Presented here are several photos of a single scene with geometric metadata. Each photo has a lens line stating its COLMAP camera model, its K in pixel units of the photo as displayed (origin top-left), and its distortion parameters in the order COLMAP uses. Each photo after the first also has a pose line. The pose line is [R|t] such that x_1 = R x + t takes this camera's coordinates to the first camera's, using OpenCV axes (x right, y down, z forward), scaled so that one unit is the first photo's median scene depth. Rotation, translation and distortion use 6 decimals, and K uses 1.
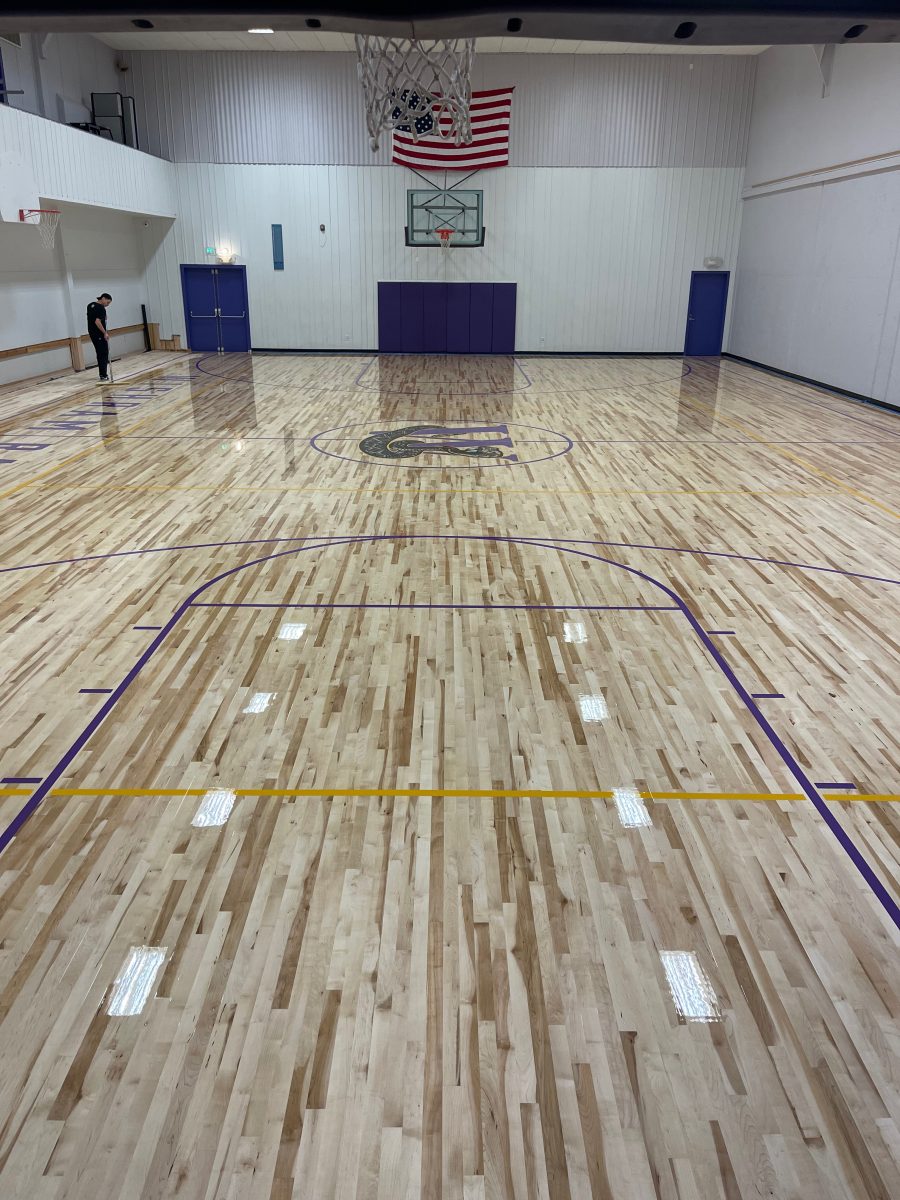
lens RADIAL K [[908.9, 0, 449.0], [0, 908.9, 606.3], [0, 0, 1]] dist [0.050359, -0.069515]
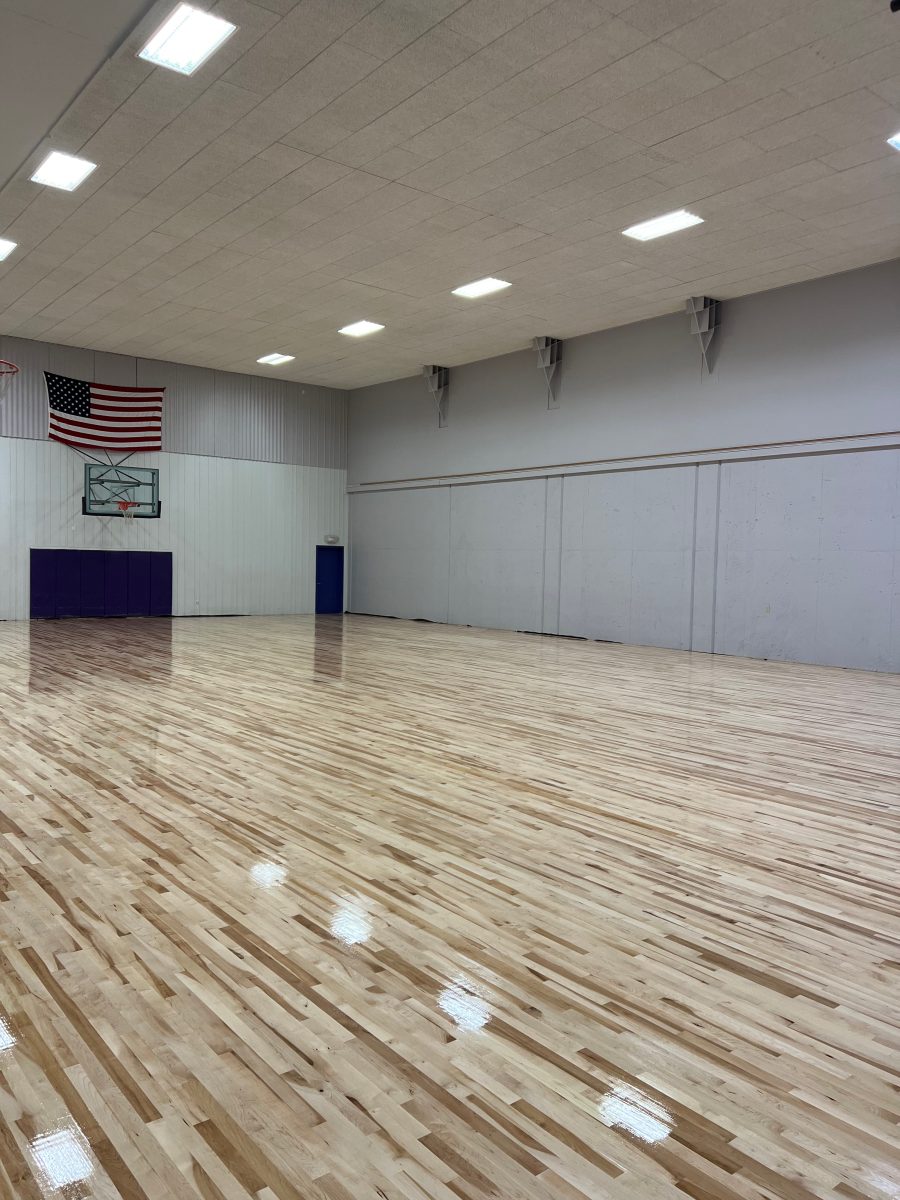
lens RADIAL K [[908.9, 0, 450.8], [0, 908.9, 599.6], [0, 0, 1]] dist [0.050359, -0.069515]
pose [[0.779869, -0.017152, 0.625707, -0.541896], [0.205770, 0.951092, -0.230396, 0.013580], [-0.591154, 0.308431, 0.745257, 0.062666]]
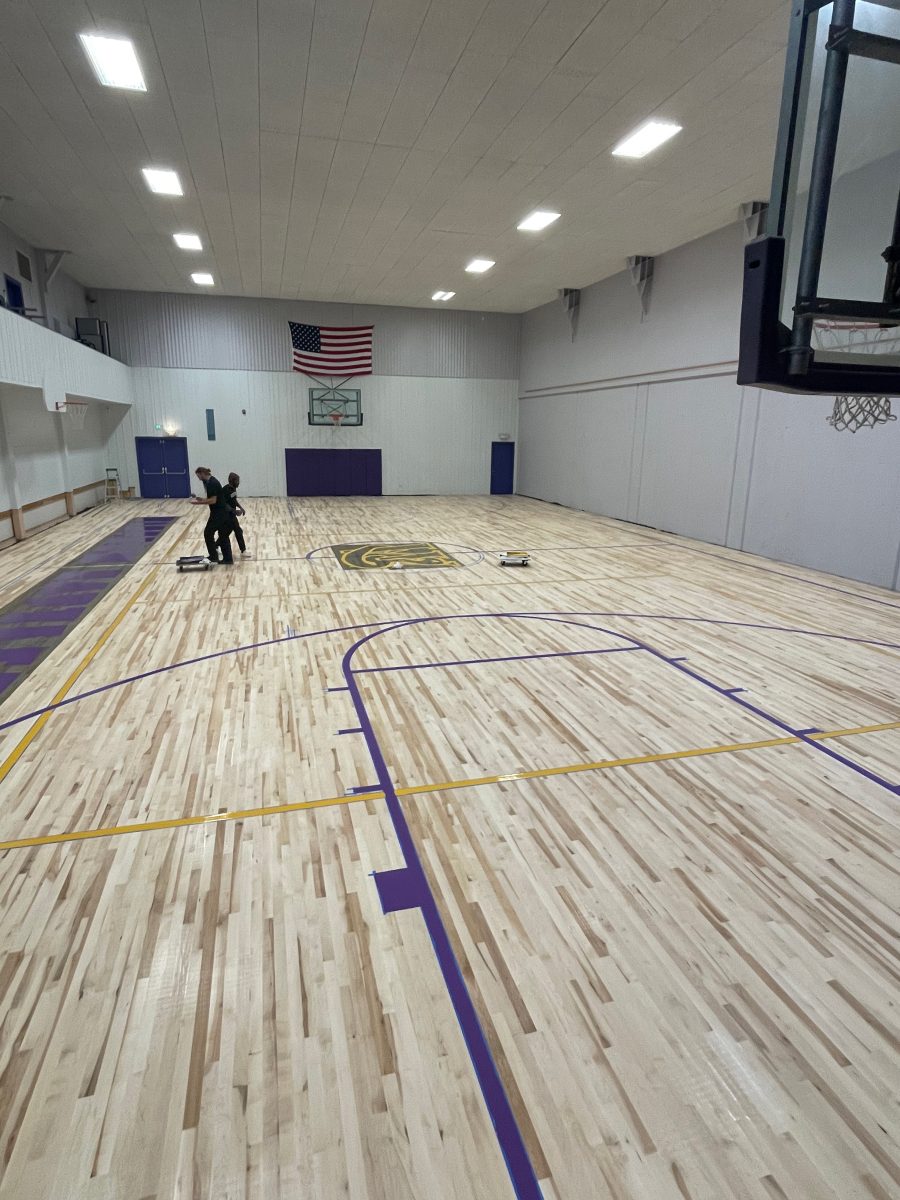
lens RADIAL K [[649.0, 0, 446.6], [0, 649.0, 605.3], [0, 0, 1]] dist [-0.008905, -0.006591]
pose [[0.964744, -0.064250, 0.255227, -0.175684], [0.088481, 0.992478, -0.084611, -0.002924], [-0.247871, 0.104211, 0.963172, -0.028900]]
